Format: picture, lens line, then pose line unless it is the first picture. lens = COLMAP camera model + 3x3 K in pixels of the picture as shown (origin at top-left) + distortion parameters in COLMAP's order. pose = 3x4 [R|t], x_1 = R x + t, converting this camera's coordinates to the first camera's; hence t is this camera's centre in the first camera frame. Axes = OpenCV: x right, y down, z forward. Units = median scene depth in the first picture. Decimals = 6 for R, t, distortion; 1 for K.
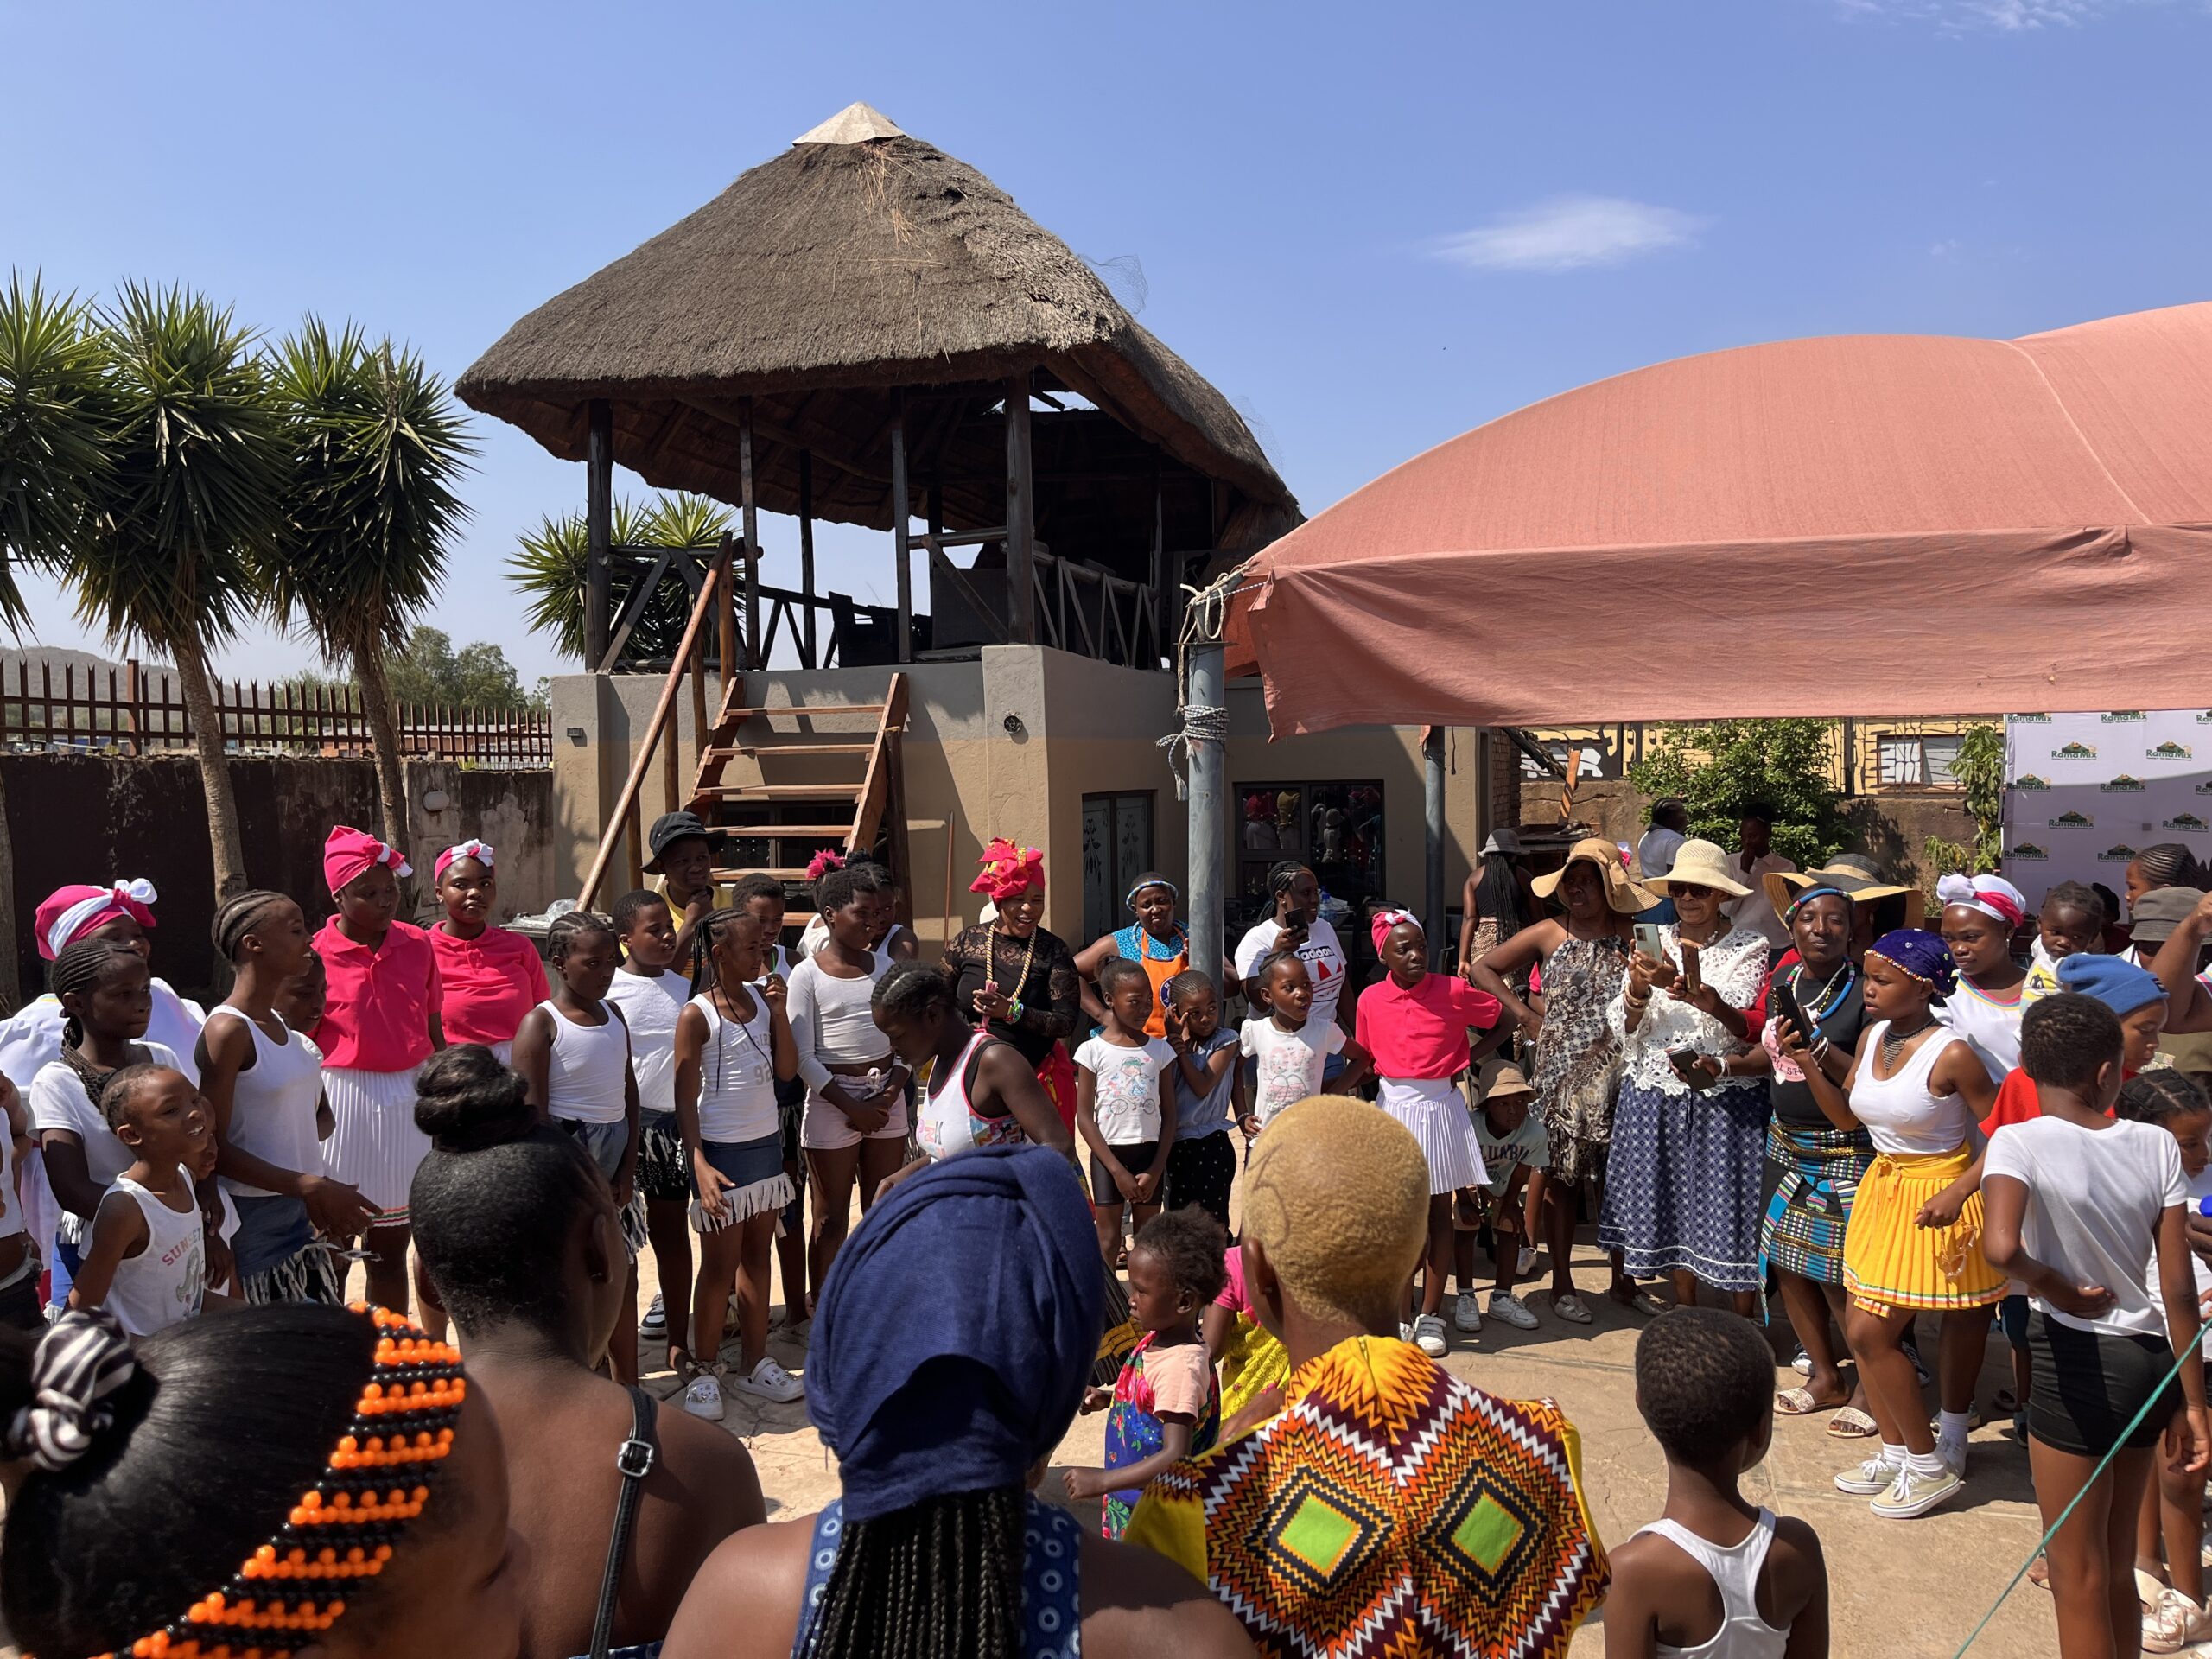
lens RADIAL K [[1638.4, 0, 1106.0], [0, 1638.4, 829.5], [0, 0, 1]] dist [-0.001882, -0.000677]
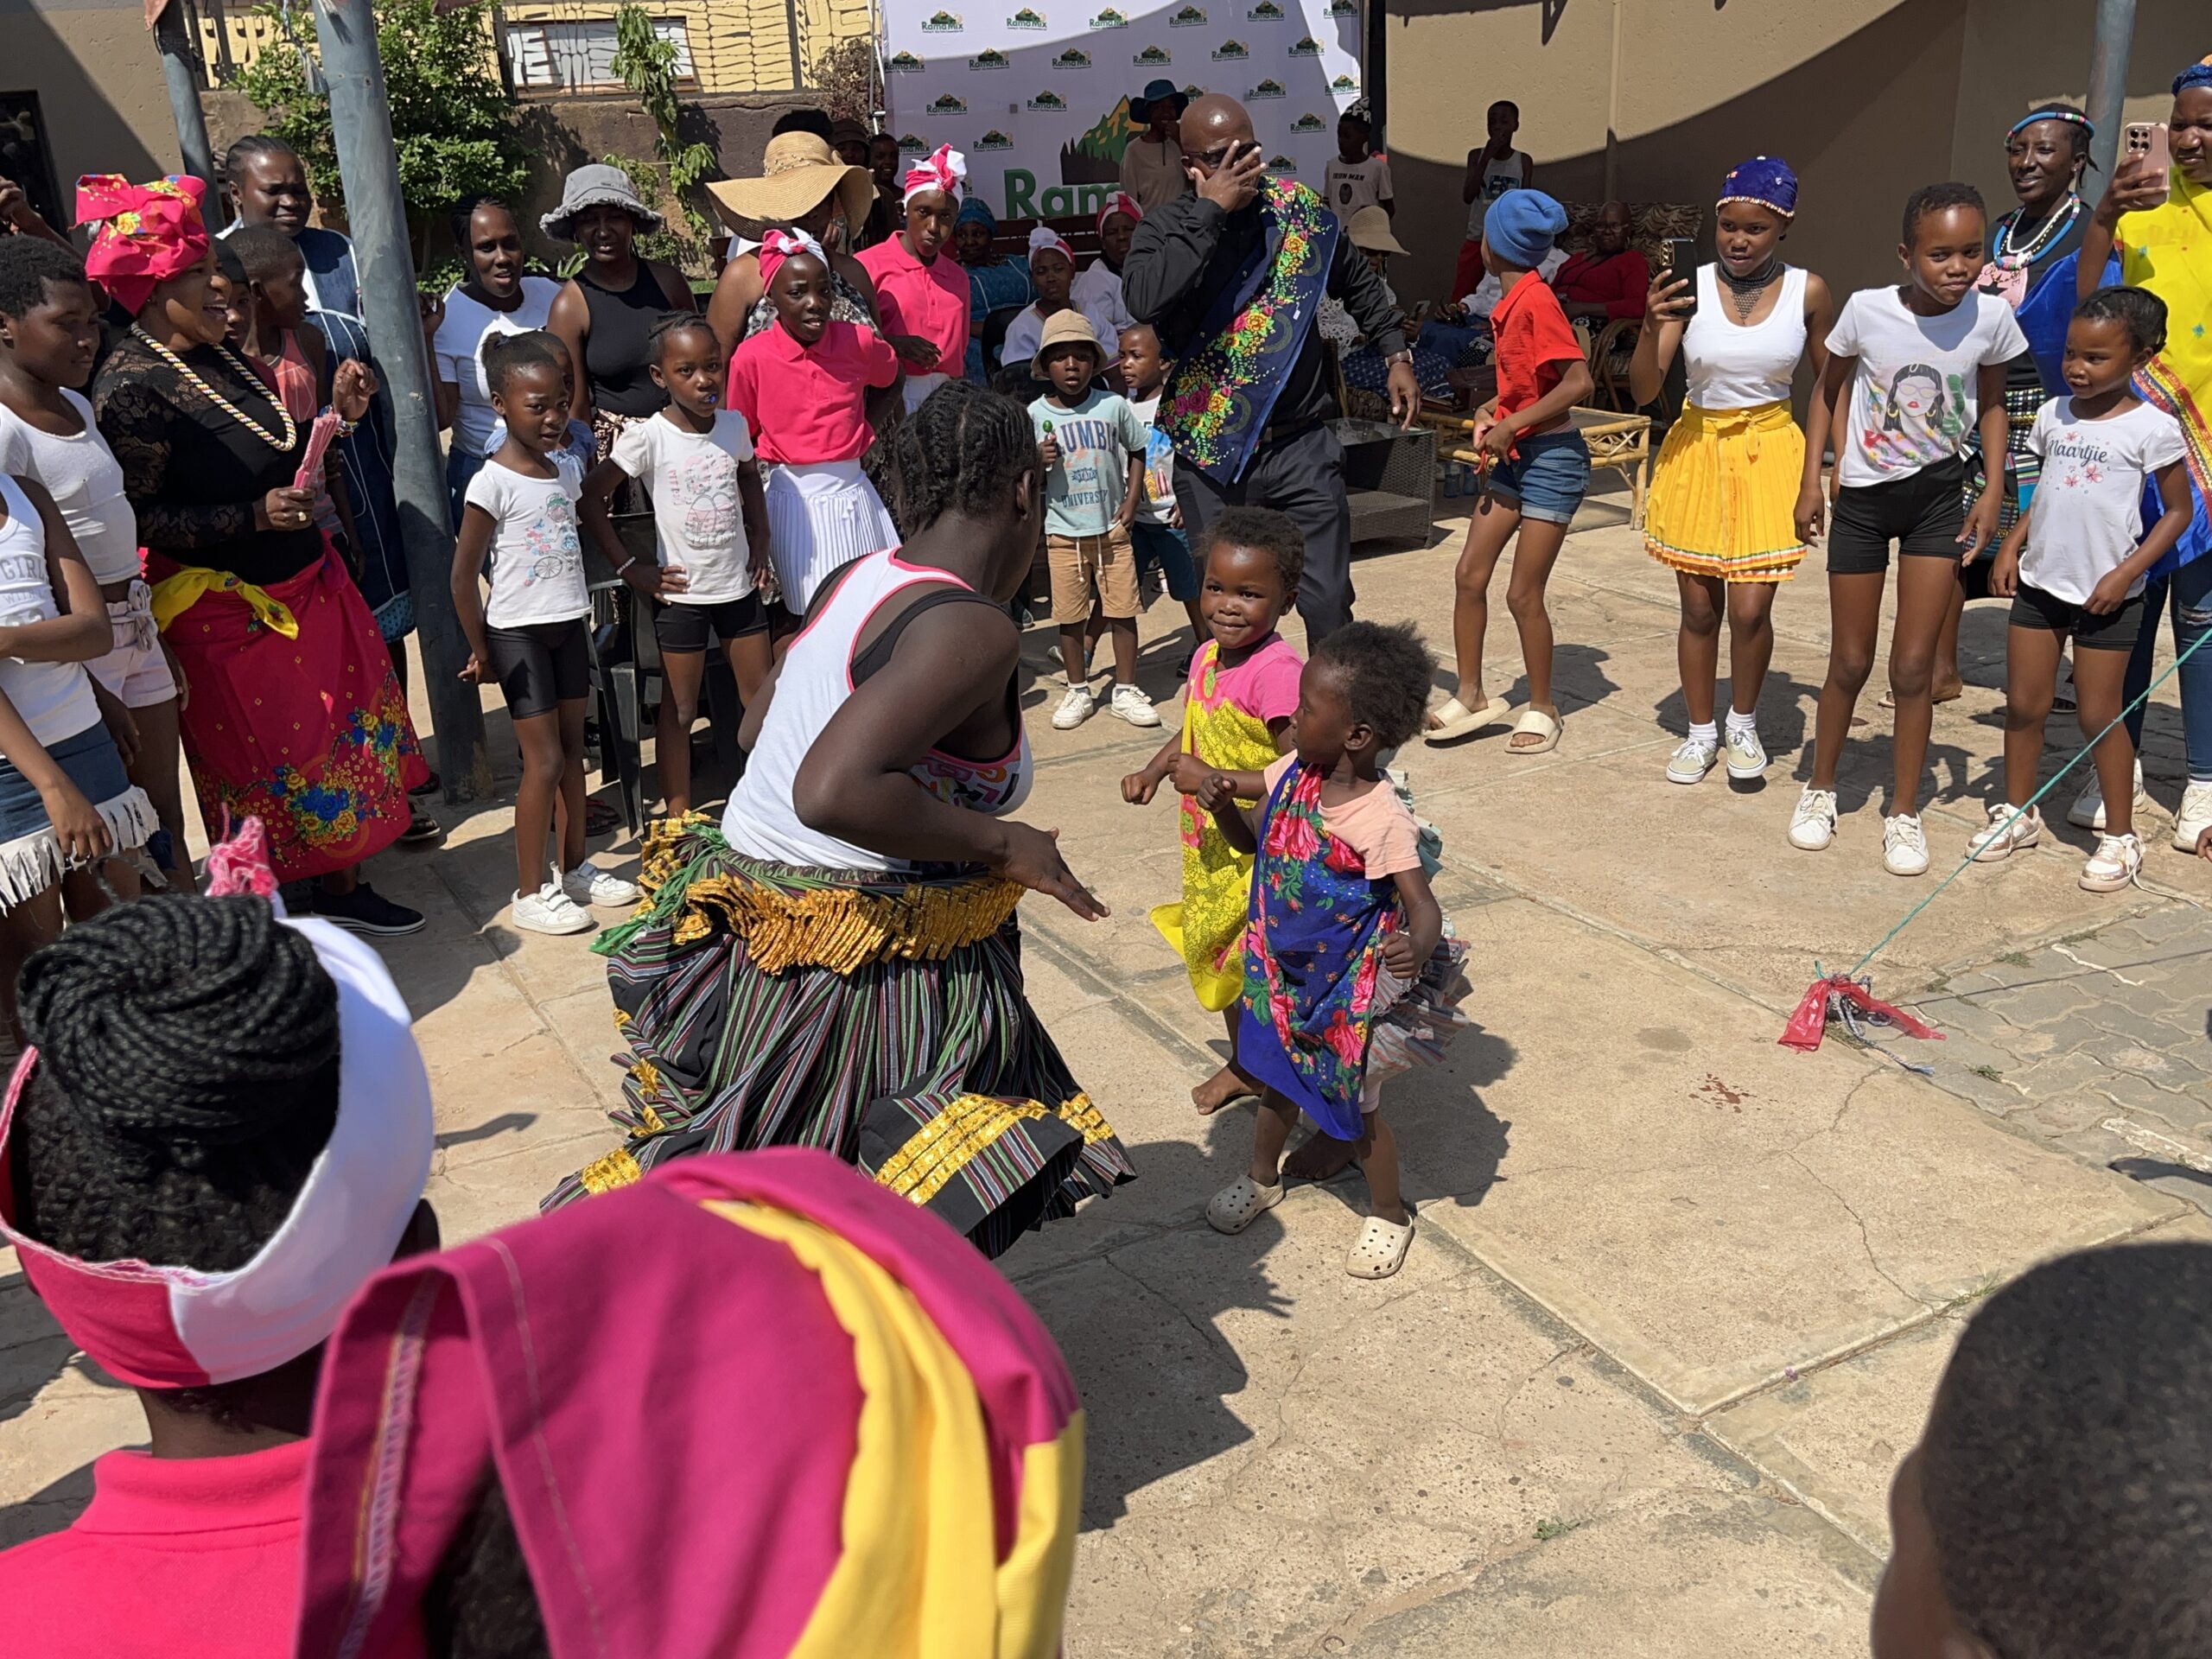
lens RADIAL K [[1985.1, 0, 1106.0], [0, 1985.1, 829.5], [0, 0, 1]] dist [0.010553, 0.019833]
pose [[0.703097, -0.284029, 0.651906, -0.176885], [0.063911, 0.938296, 0.339876, 0.002256], [-0.708216, -0.197302, 0.677866, 0.117699]]
